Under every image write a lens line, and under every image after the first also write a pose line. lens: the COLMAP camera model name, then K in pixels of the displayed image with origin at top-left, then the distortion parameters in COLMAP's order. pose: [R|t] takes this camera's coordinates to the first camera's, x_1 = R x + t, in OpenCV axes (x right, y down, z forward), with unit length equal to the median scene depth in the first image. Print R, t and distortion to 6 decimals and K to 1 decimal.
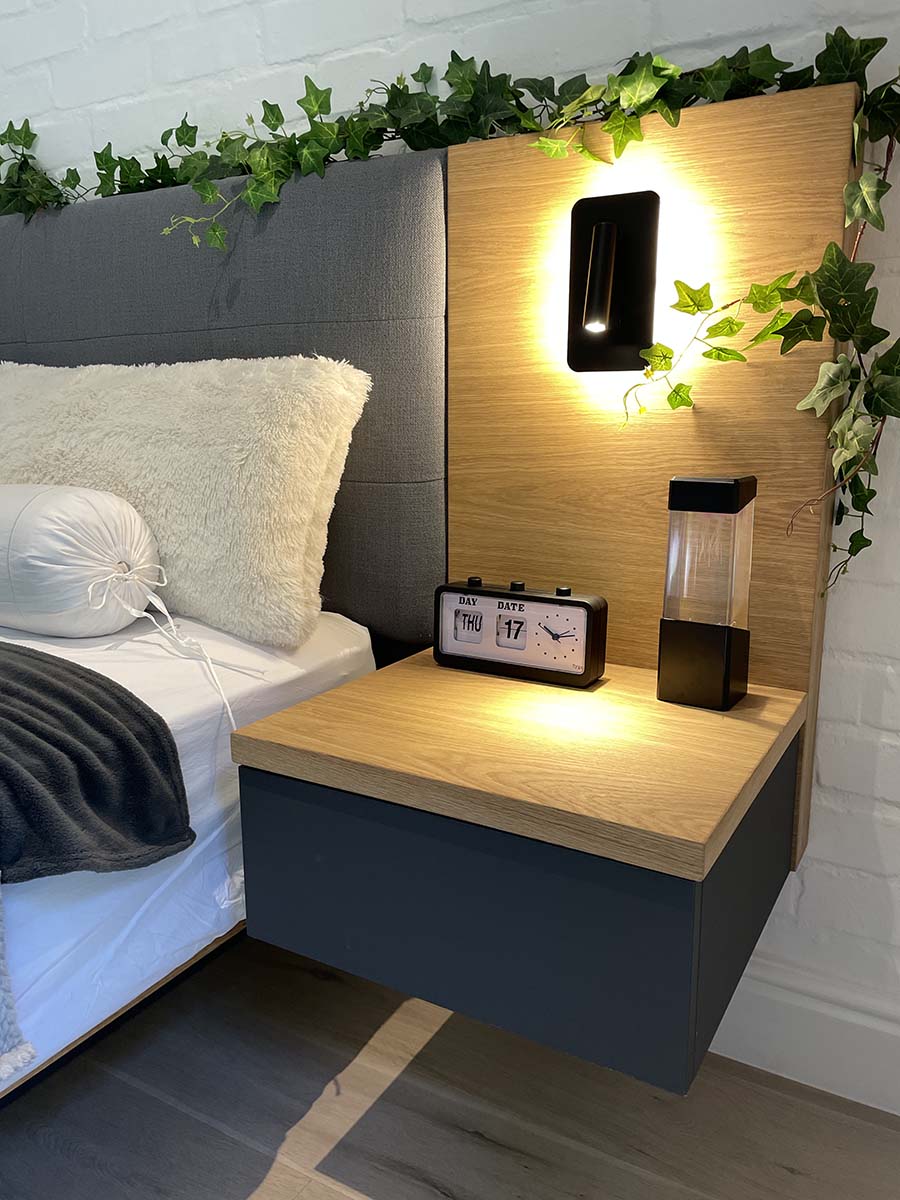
lens RADIAL K [[928.5, 0, 450.0], [0, 928.5, 600.0], [0, 0, 1]] dist [0.043149, -0.049908]
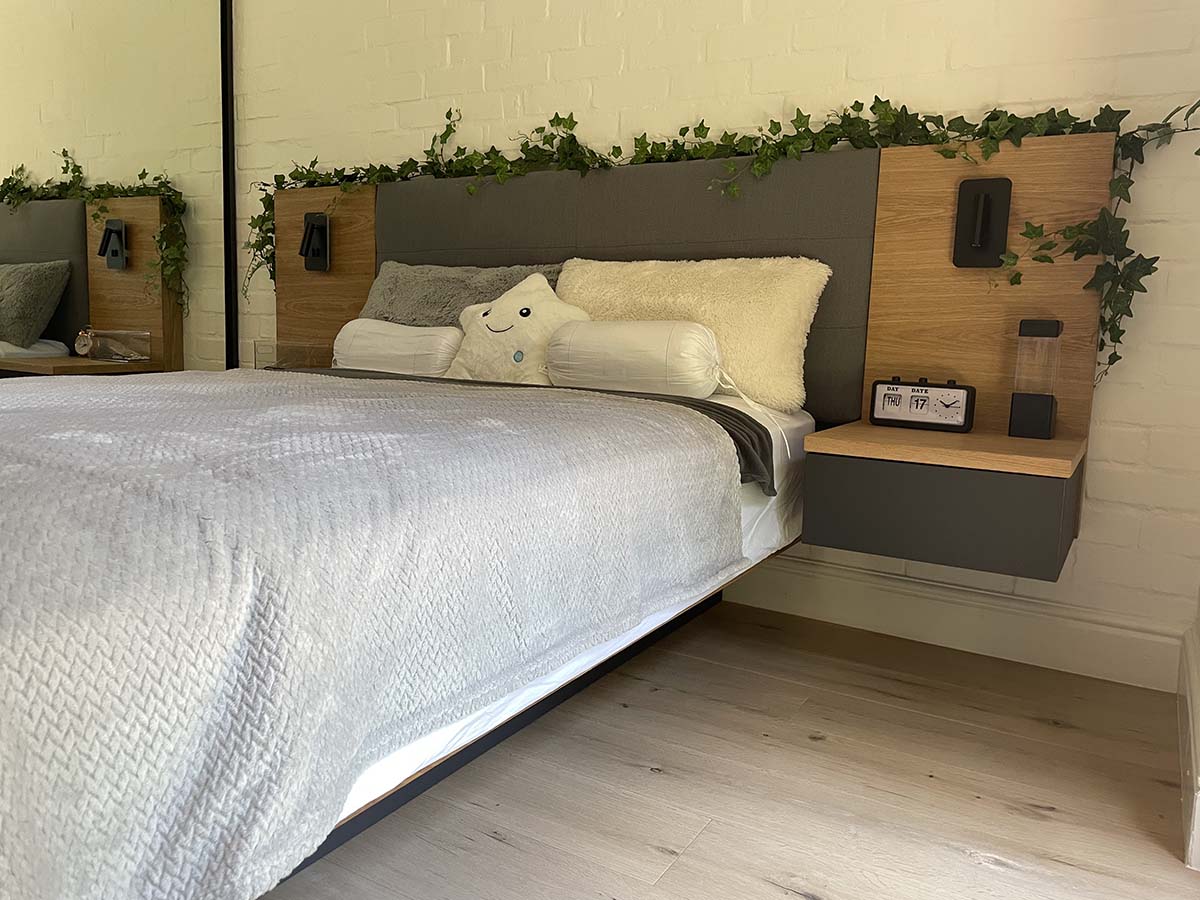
lens RADIAL K [[921.3, 0, 581.1], [0, 921.3, 436.0], [0, 0, 1]] dist [0.095368, -0.111946]
pose [[0.999281, 0.034272, -0.016220, -0.541628], [-0.035485, 0.996034, -0.081595, 0.256216], [0.013360, 0.082112, 0.996534, -0.806792]]
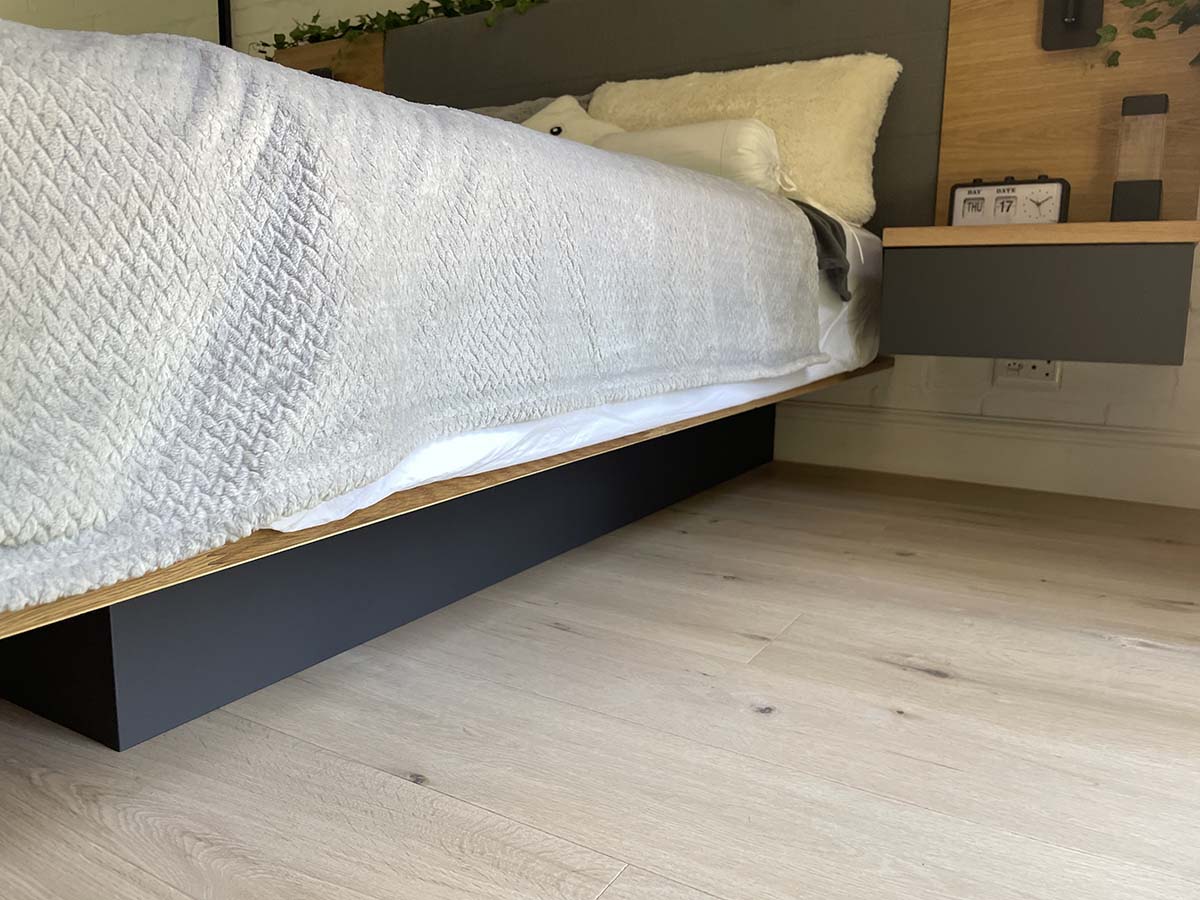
lens RADIAL K [[928.5, 0, 580.0], [0, 928.5, 435.1], [0, 0, 1]] dist [0.043149, -0.049908]
pose [[0.999611, 0.018139, -0.021193, -0.606773], [-0.019305, 0.998233, -0.056205, 0.513655], [0.020136, 0.056592, 0.998194, -0.613342]]
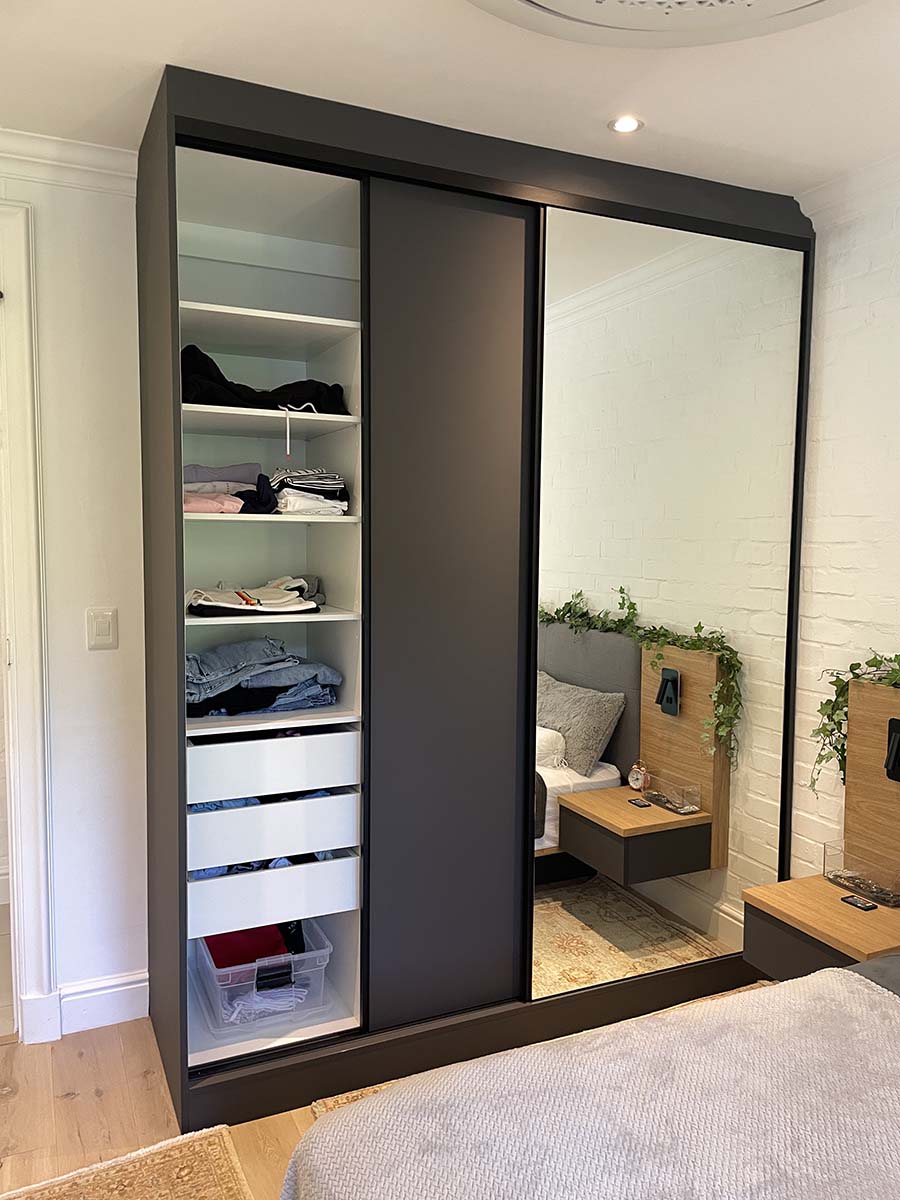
lens RADIAL K [[910.1, 0, 450.0], [0, 910.1, 600.0], [0, 0, 1]] dist [0.091935, -0.112589]
pose [[0.820998, 0.050594, -0.568684, -0.974196], [-0.123341, 0.988262, -0.090143, -0.499170], [0.557448, 0.144149, 0.817602, -0.881070]]
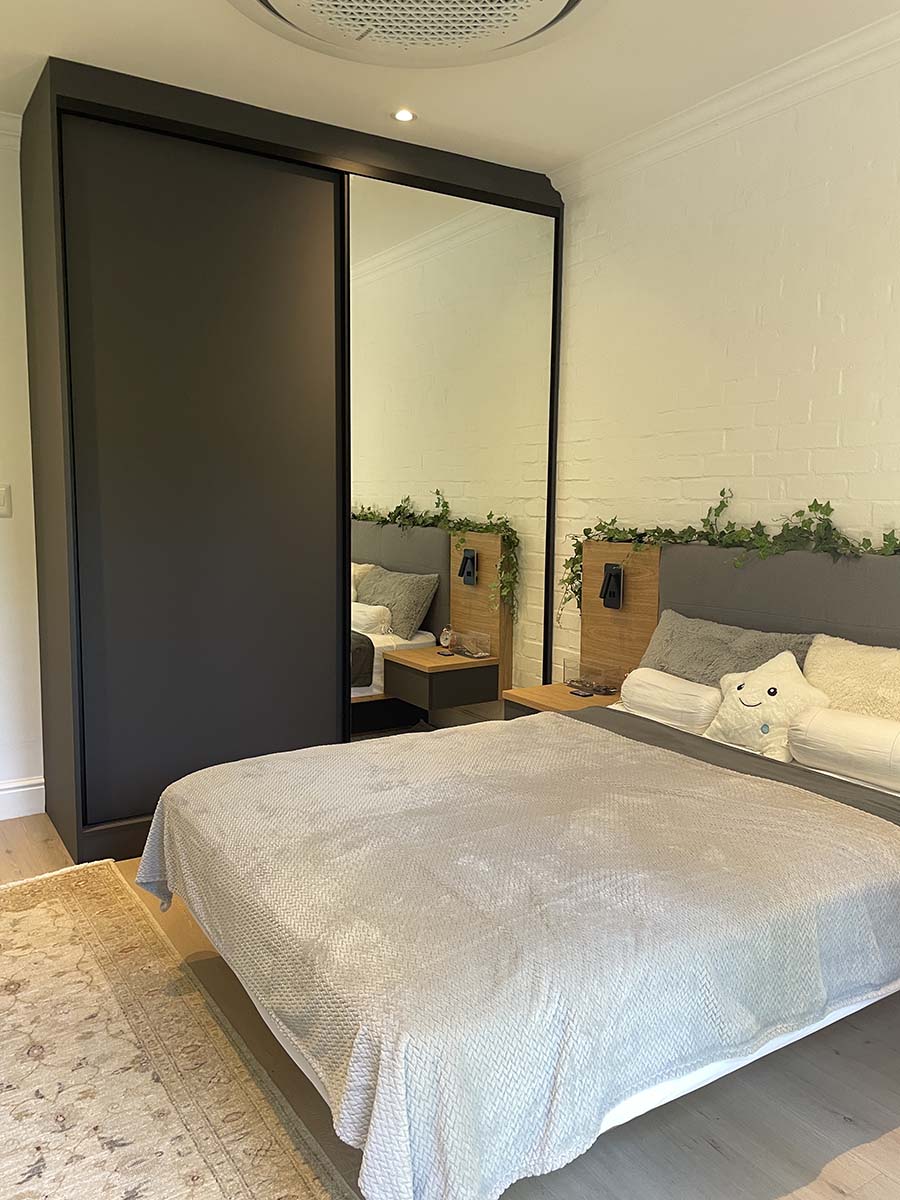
lens RADIAL K [[921.3, 0, 449.9], [0, 921.3, 593.0], [0, 0, 1]] dist [0.095368, -0.111946]
pose [[0.886484, 0.057819, -0.459133, -0.348654], [-0.102156, 0.992137, -0.072301, -0.151070], [0.451343, 0.110998, 0.885420, -1.427119]]
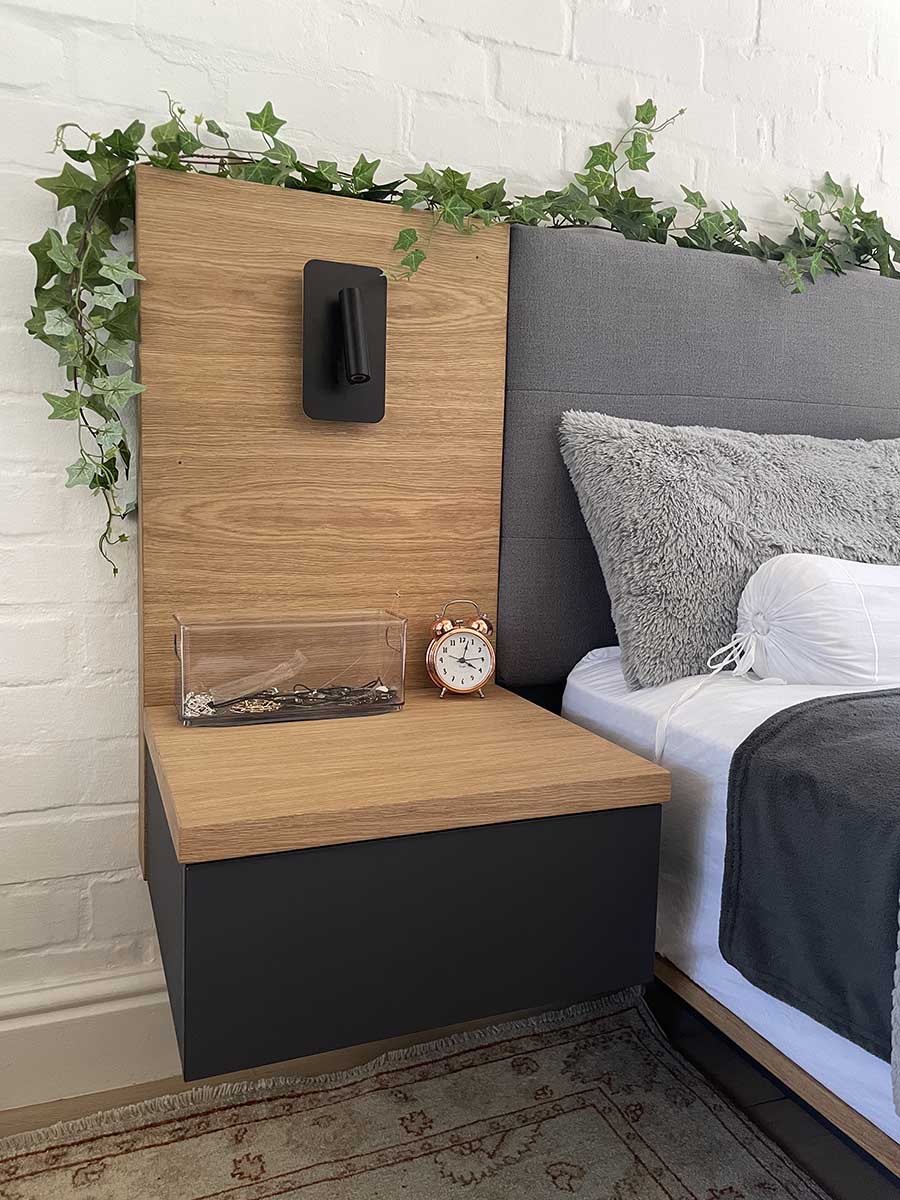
lens RADIAL K [[910.1, 0, 450.0], [0, 910.1, 600.0], [0, 0, 1]] dist [0.091935, -0.112589]
pose [[0.613290, -0.061461, 0.787463, -2.048576], [0.137808, 0.990003, -0.030058, -0.162776], [-0.777743, 0.126953, 0.615629, 1.098125]]
